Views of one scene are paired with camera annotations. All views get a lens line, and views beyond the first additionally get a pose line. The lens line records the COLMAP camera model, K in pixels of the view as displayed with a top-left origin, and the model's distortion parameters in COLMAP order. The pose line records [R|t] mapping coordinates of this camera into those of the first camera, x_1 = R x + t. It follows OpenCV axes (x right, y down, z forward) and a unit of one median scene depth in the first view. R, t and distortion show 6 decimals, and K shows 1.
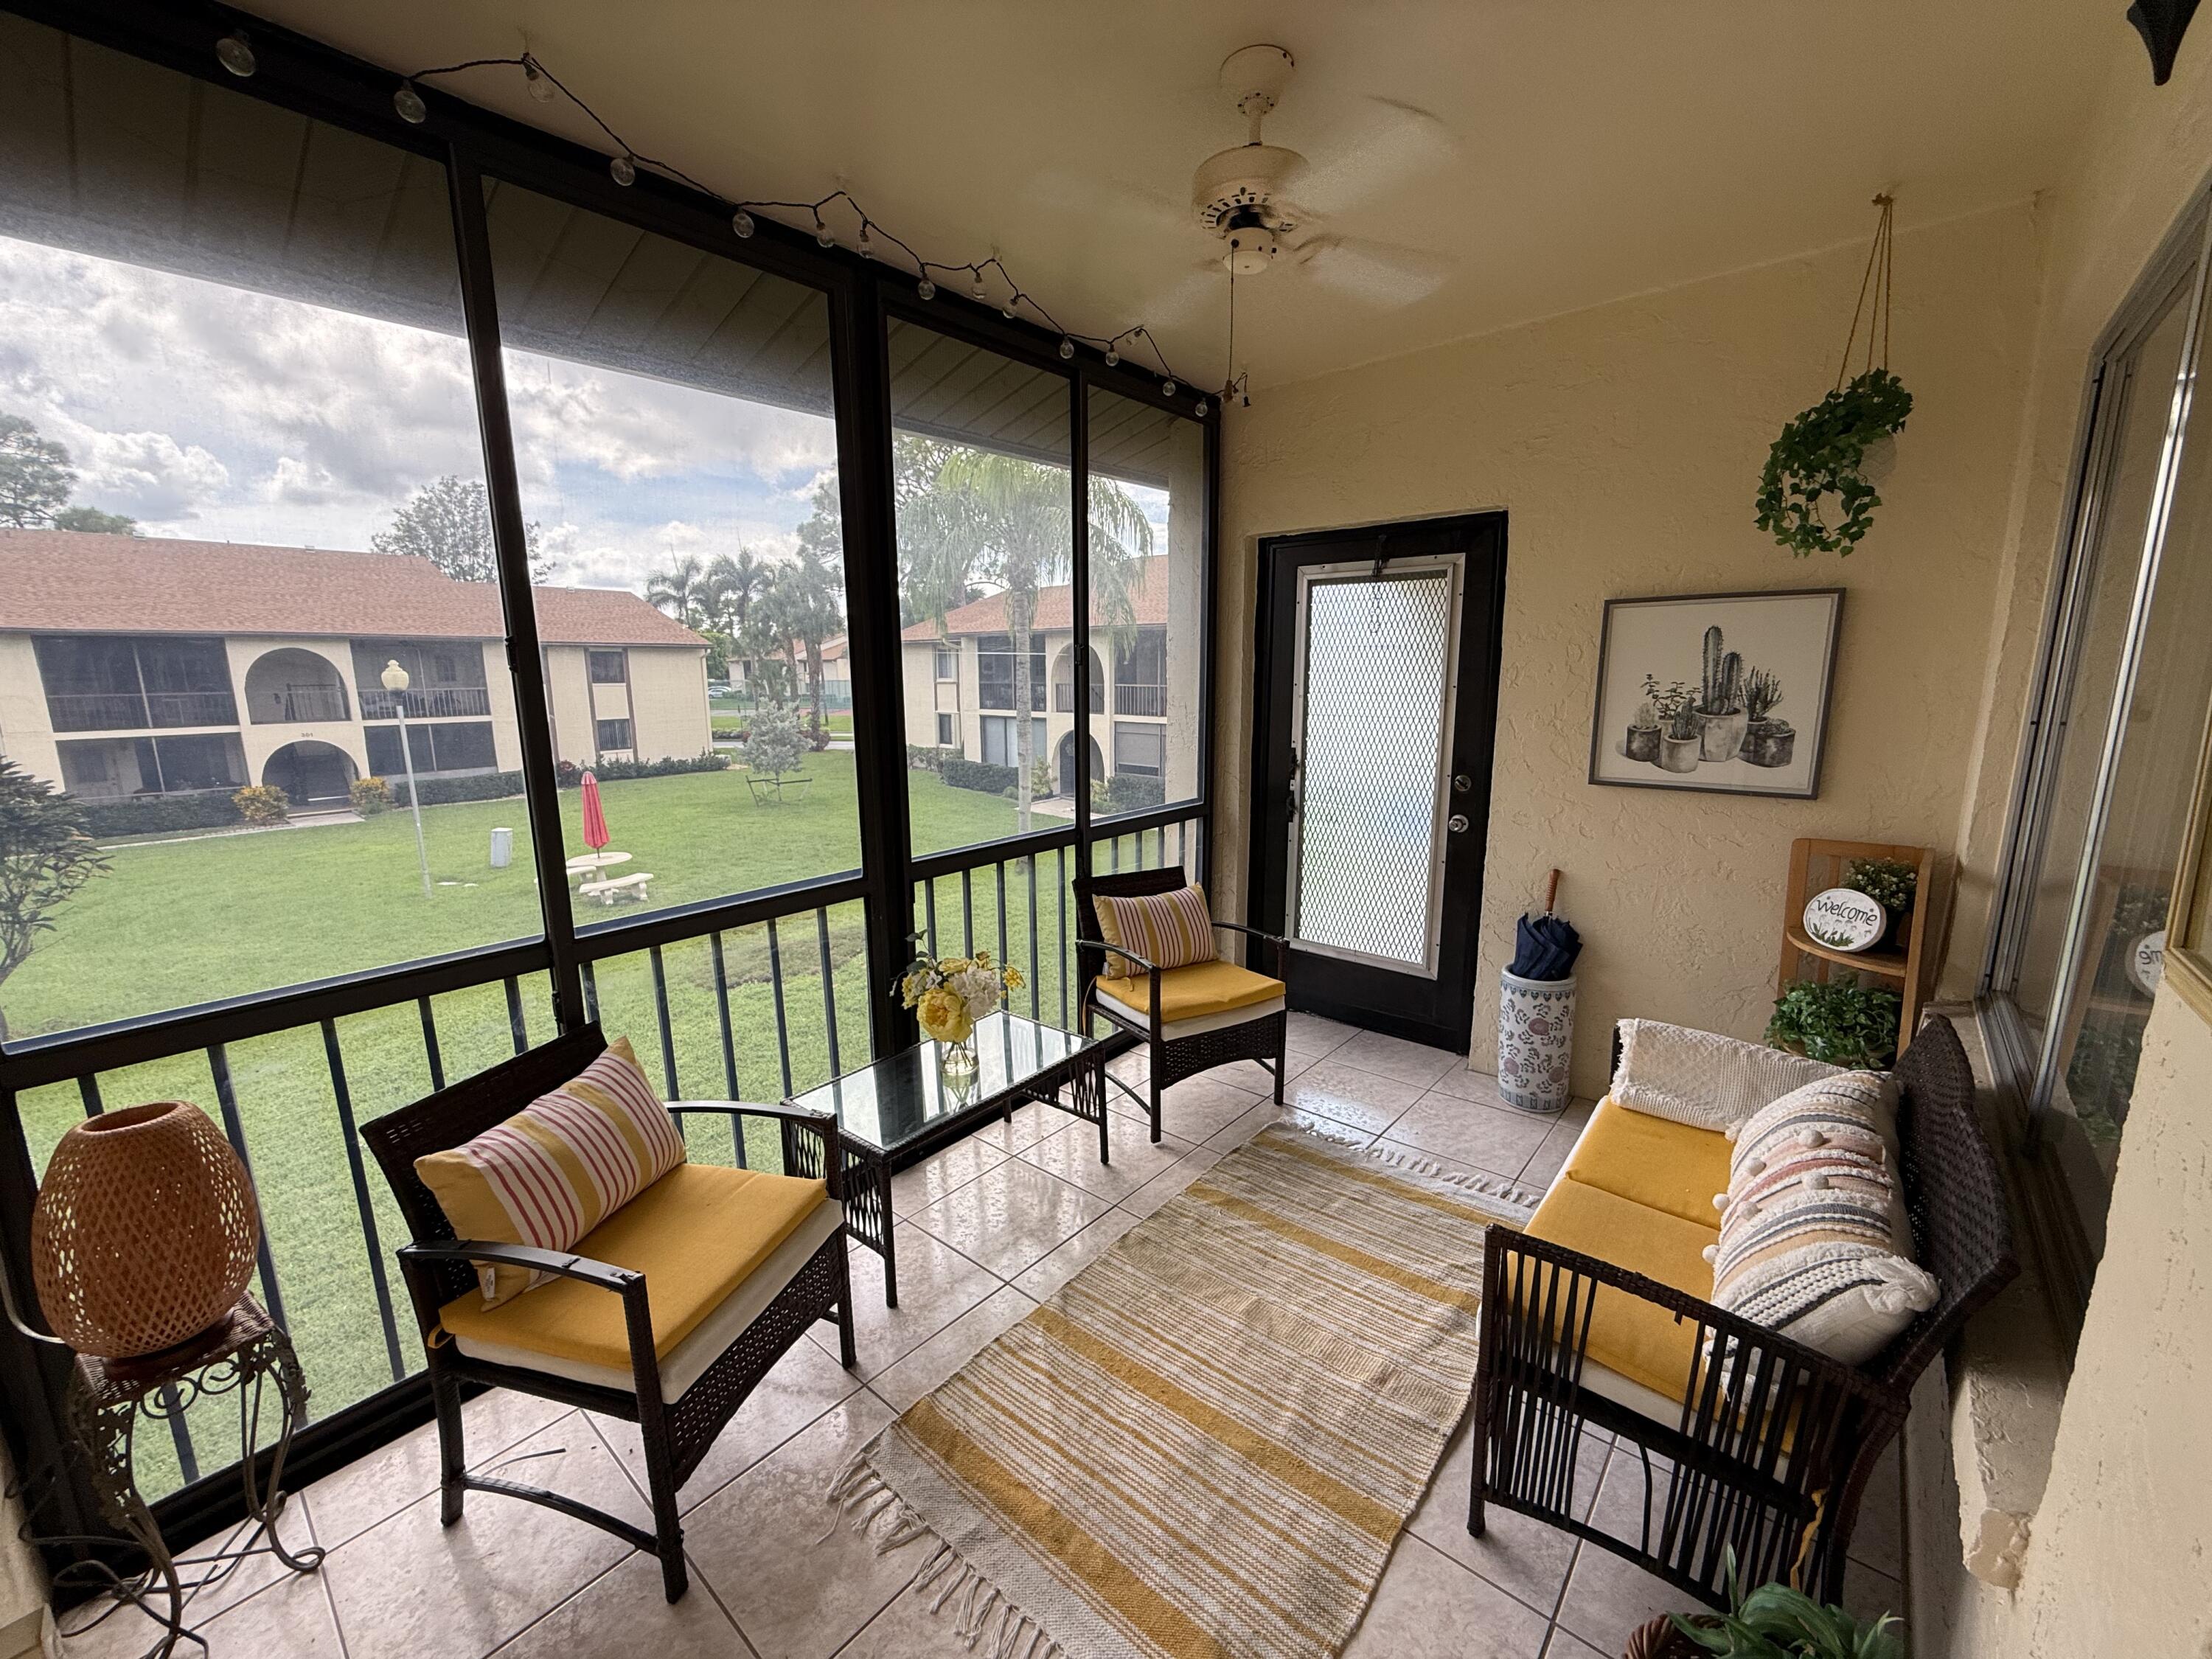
lens RADIAL K [[882.7, 0, 1106.0], [0, 882.7, 829.5], [0, 0, 1]] dist [-0.002488, -0.000231]
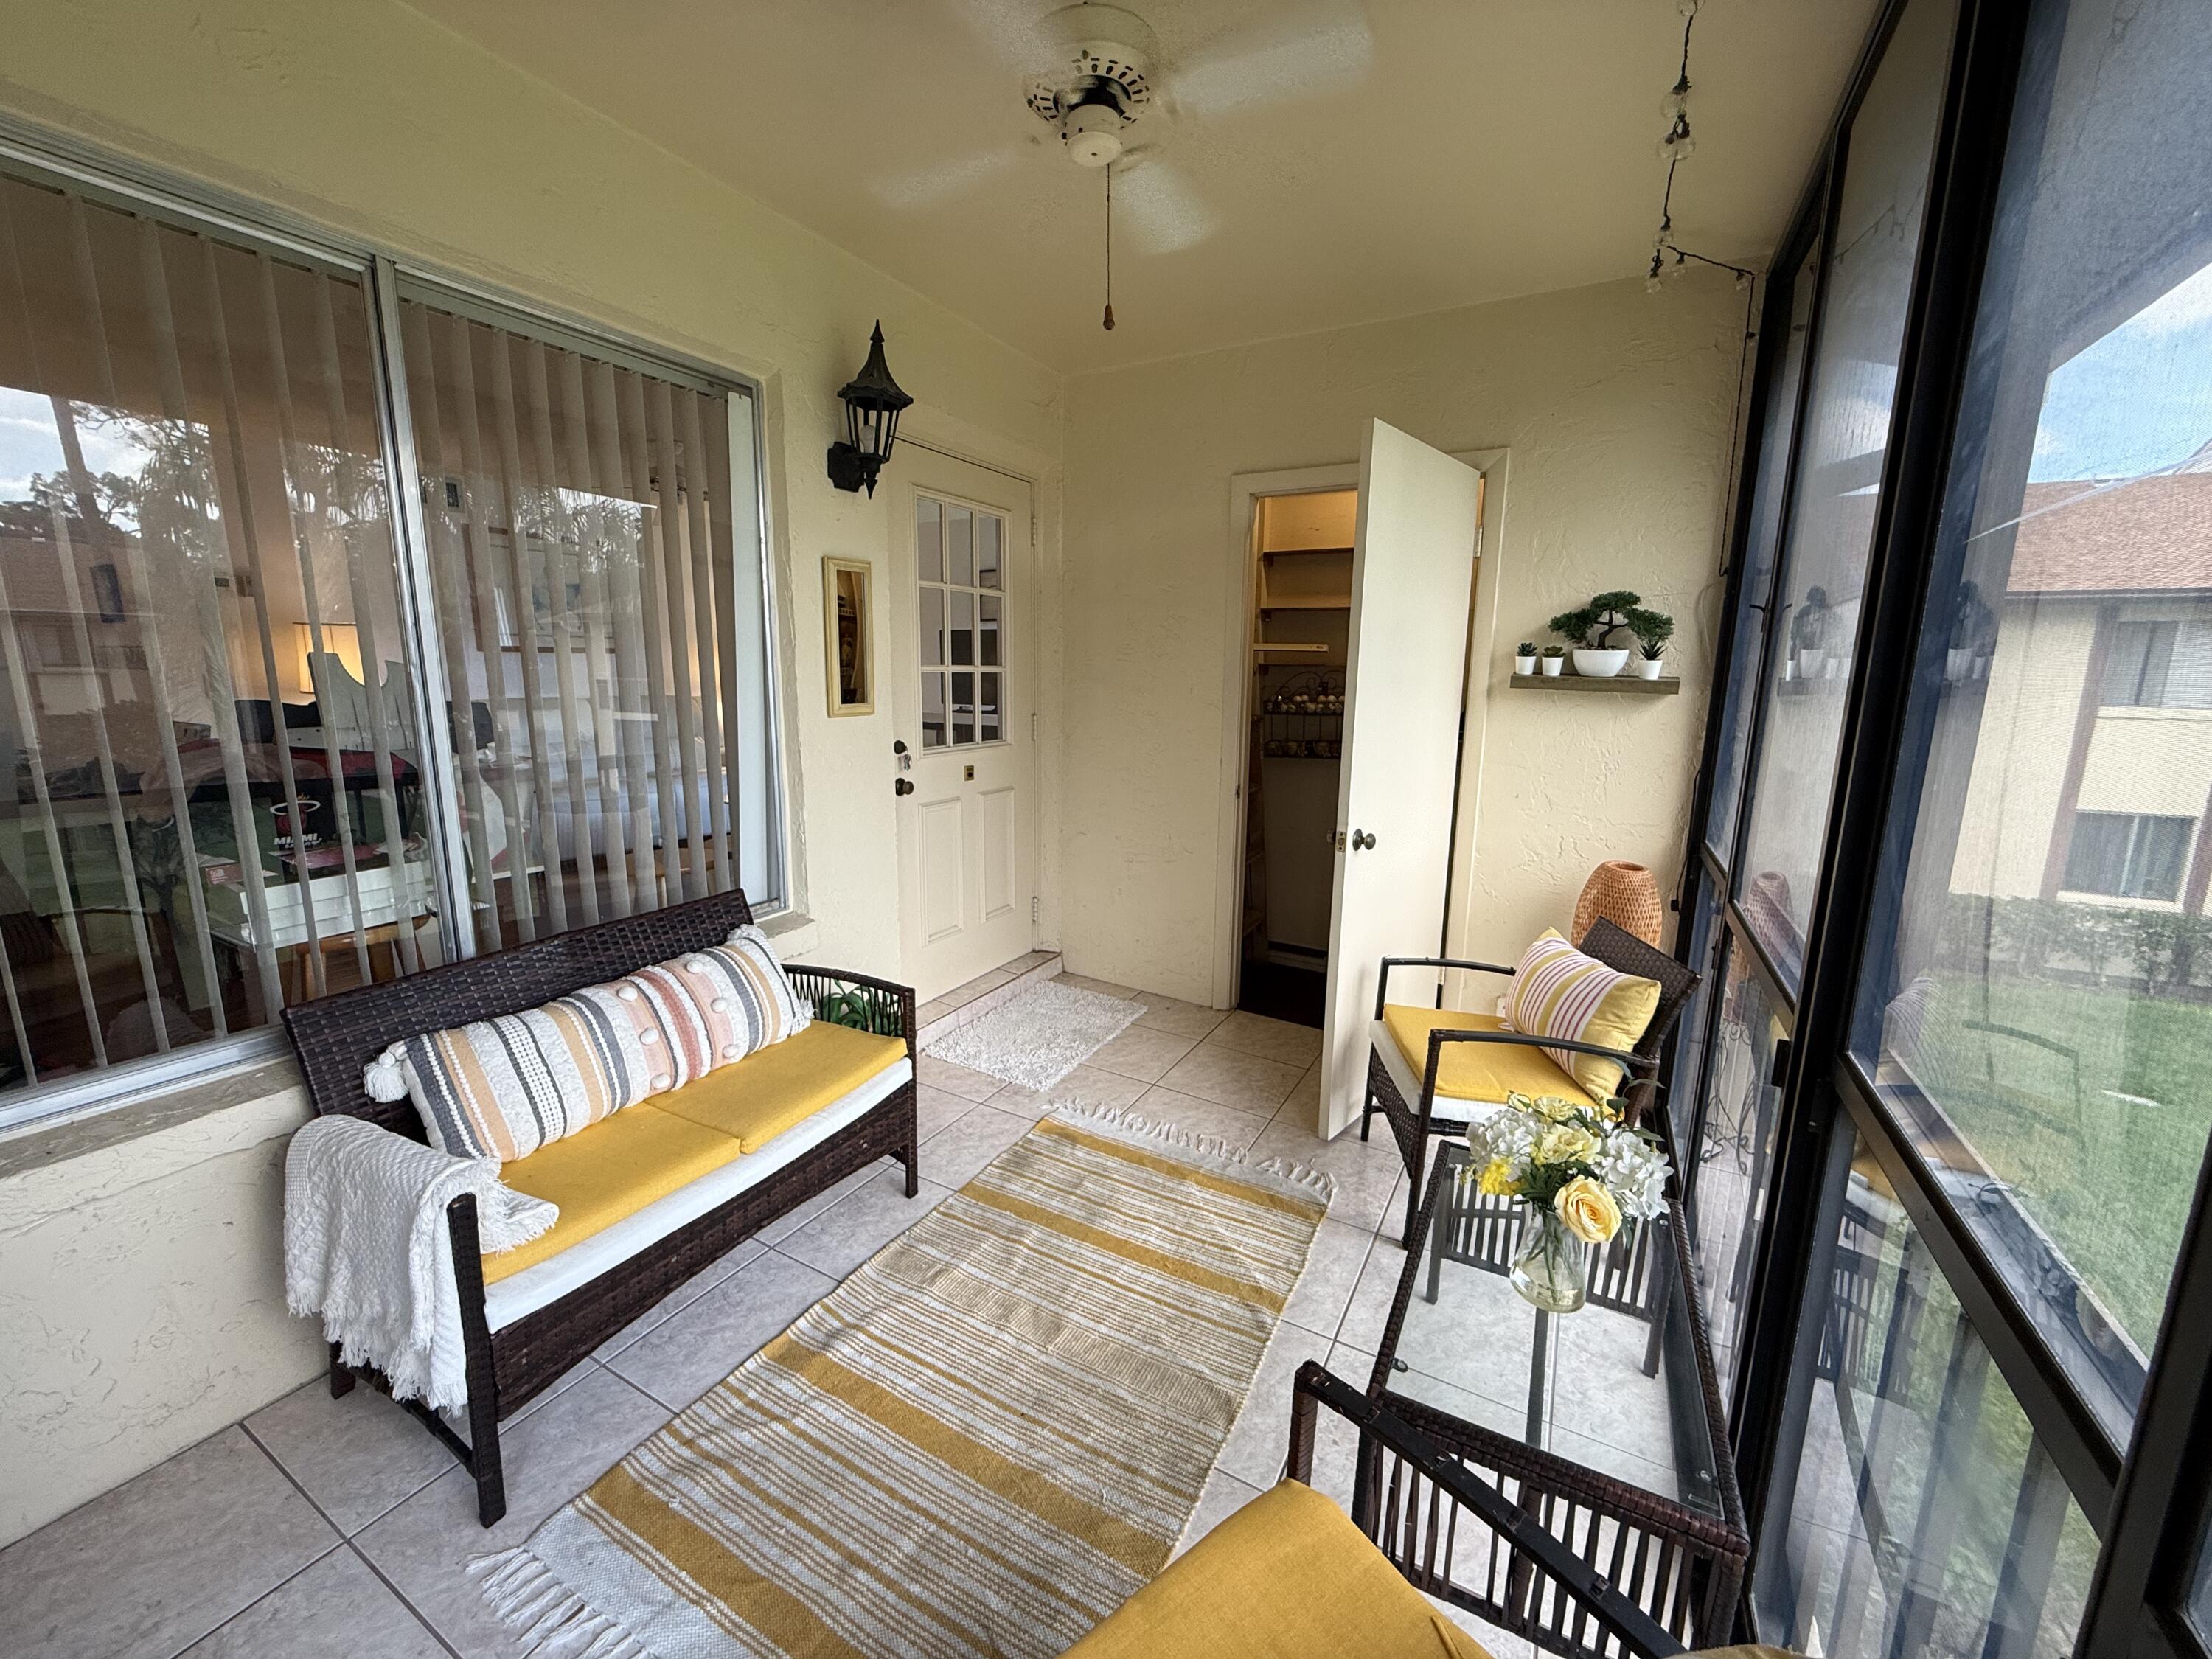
lens RADIAL K [[882.7, 0, 1106.0], [0, 882.7, 829.5], [0, 0, 1]] dist [-0.002488, -0.000231]
pose [[-0.979100, 0.030560, -0.201070, 0.307663], [-0.044423, 0.932639, 0.358066, -0.293919], [0.198469, 0.359515, -0.911789, 1.811344]]
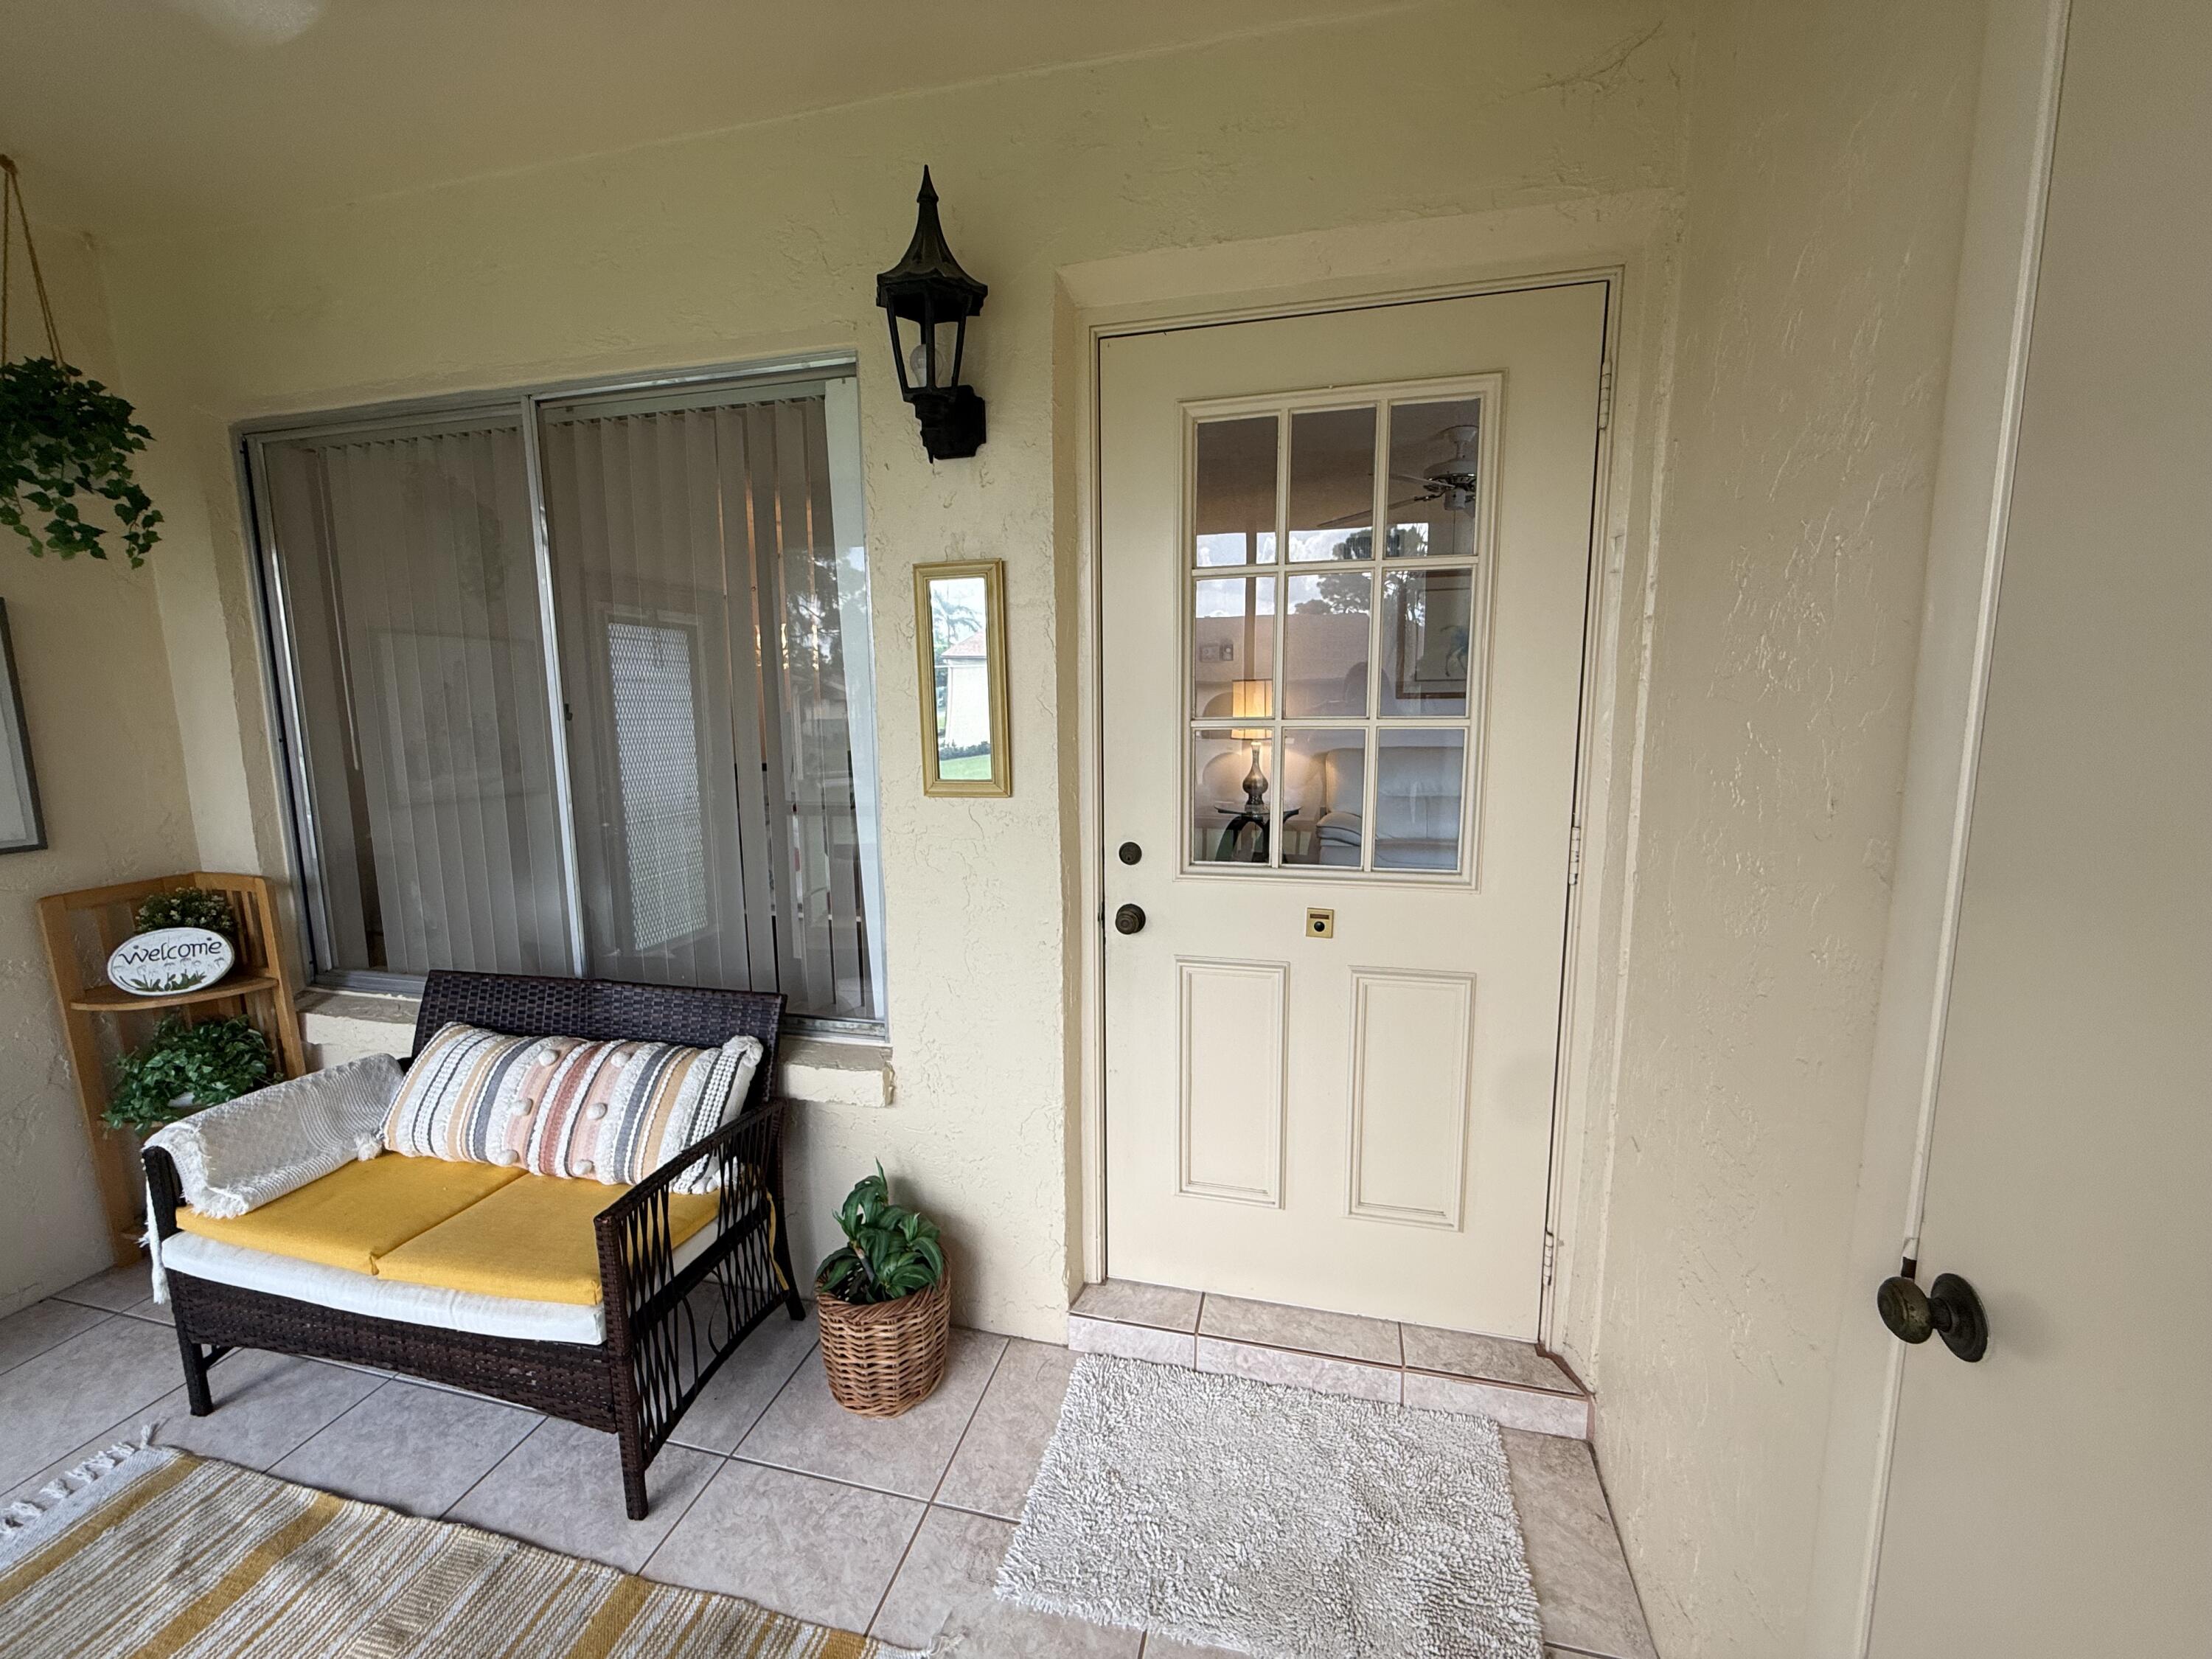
lens RADIAL K [[882.7, 0, 1106.0], [0, 882.7, 829.5], [0, 0, 1]] dist [-0.002488, -0.000231]
pose [[-0.451445, -0.111691, 0.885281, -0.512307], [0.171838, 0.962681, 0.209084, -0.069606], [-0.875597, 0.246515, -0.415405, 0.609680]]
